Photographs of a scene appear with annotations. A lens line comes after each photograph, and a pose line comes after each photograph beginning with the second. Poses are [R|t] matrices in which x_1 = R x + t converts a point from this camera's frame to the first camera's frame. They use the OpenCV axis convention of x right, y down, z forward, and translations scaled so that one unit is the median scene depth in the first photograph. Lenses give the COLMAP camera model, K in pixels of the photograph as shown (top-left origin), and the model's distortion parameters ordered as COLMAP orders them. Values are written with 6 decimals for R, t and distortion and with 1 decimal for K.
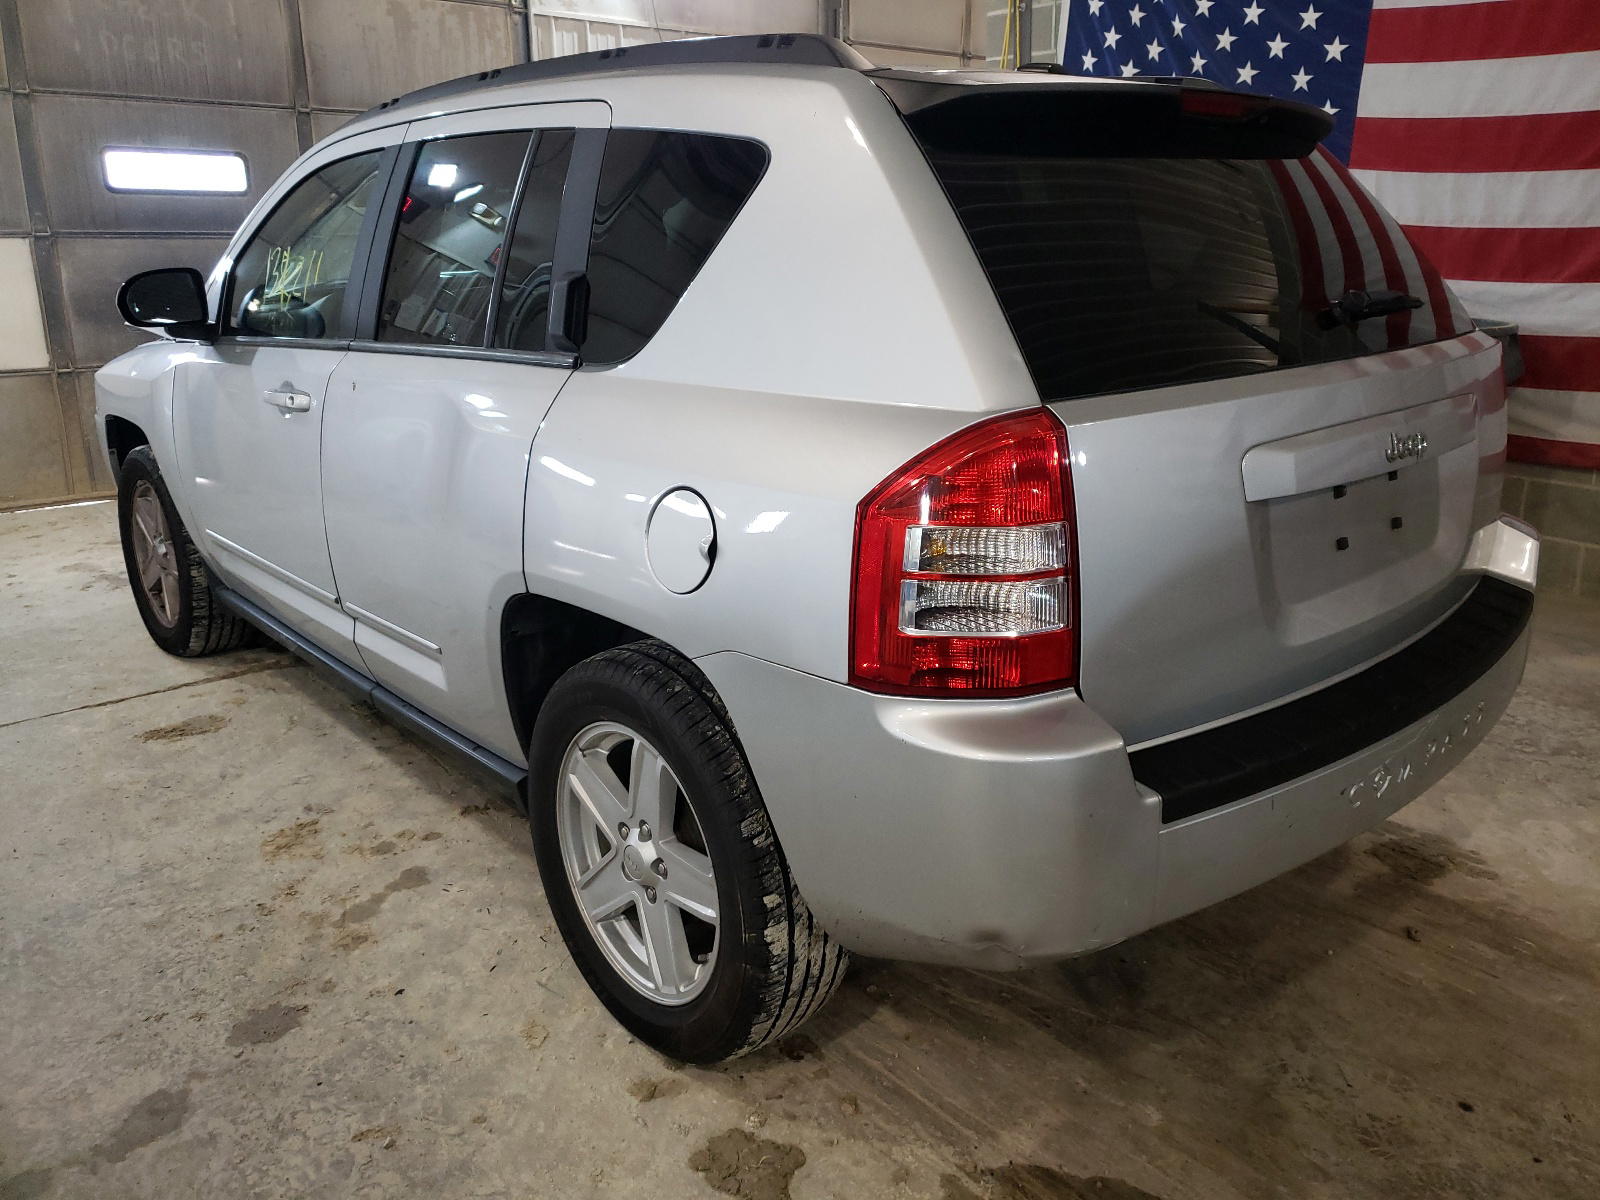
lens RADIAL K [[1234.0, 0, 800.0], [0, 1234.0, 600.0], [0, 0, 1]] dist [0.005766, 0.004633]
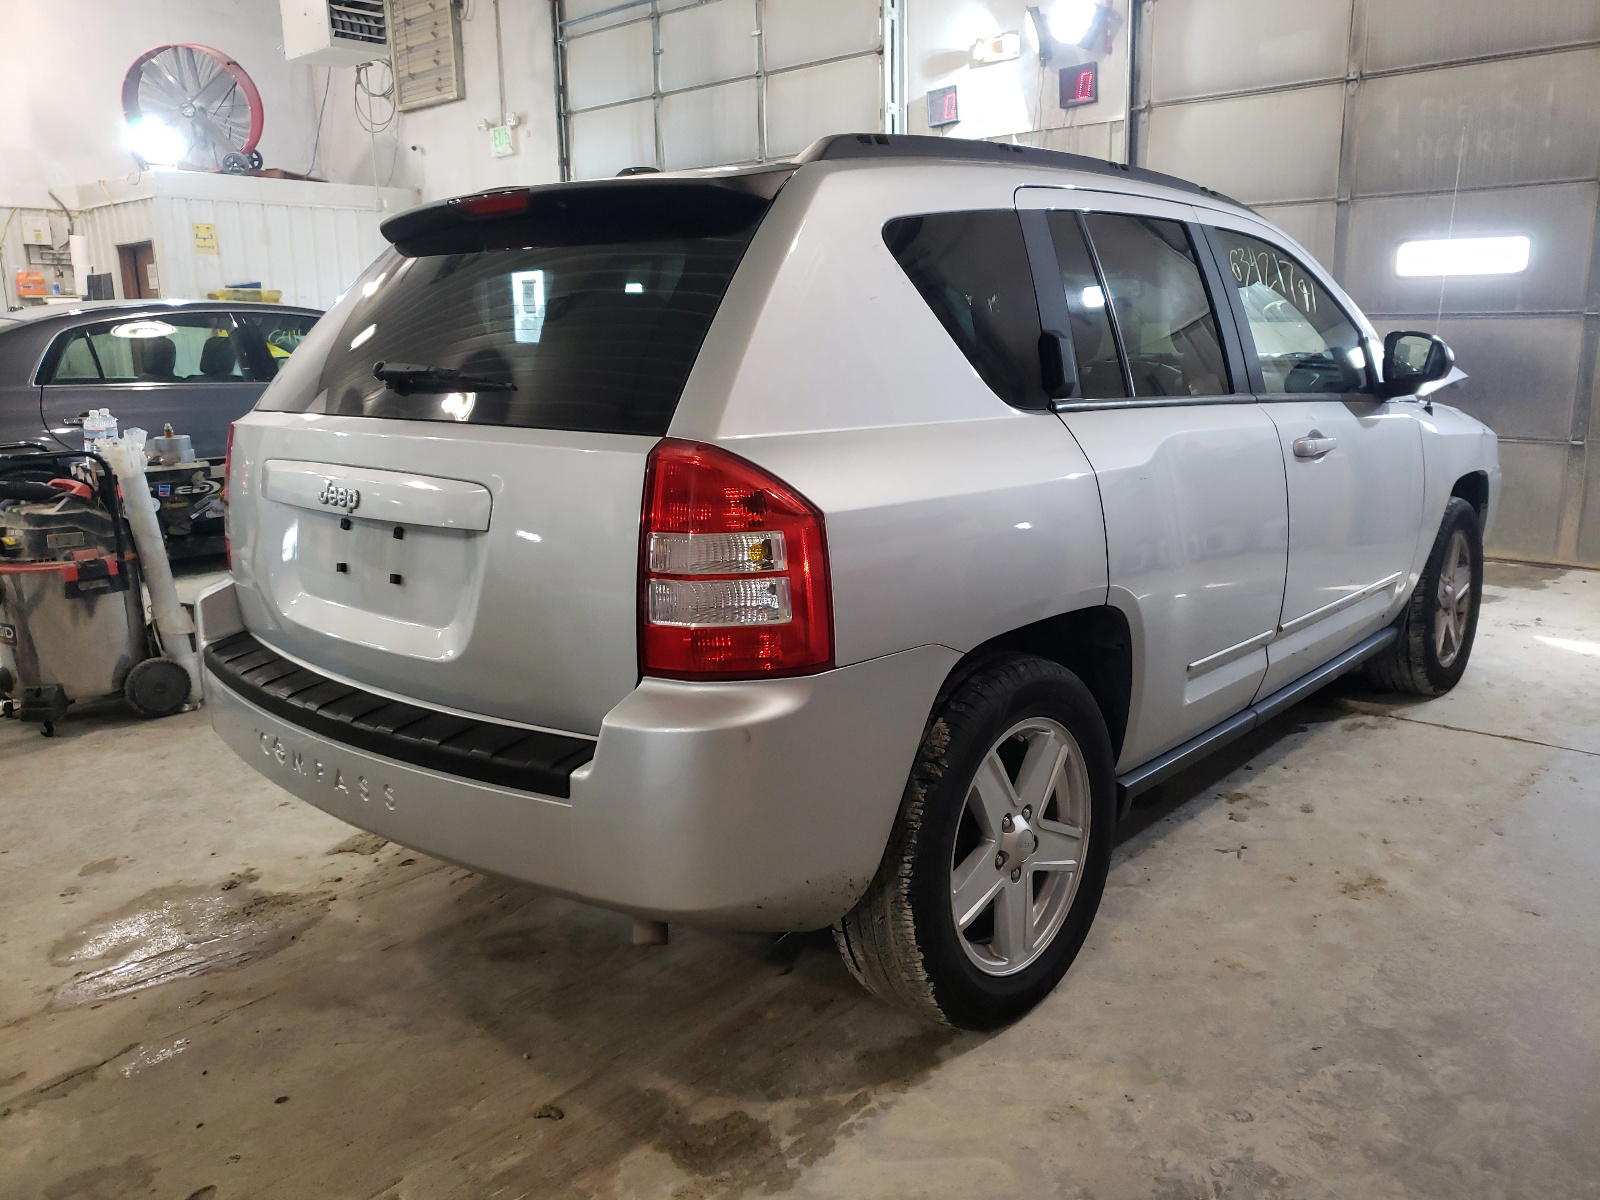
lens RADIAL K [[1234.0, 0, 800.0], [0, 1234.0, 600.0], [0, 0, 1]] dist [0.005766, 0.004633]
pose [[0.103900, 0.212497, -0.971622, 0.540772], [-0.279452, 0.943793, 0.176527, -0.110369], [0.954522, 0.253180, 0.157443, 0.405873]]
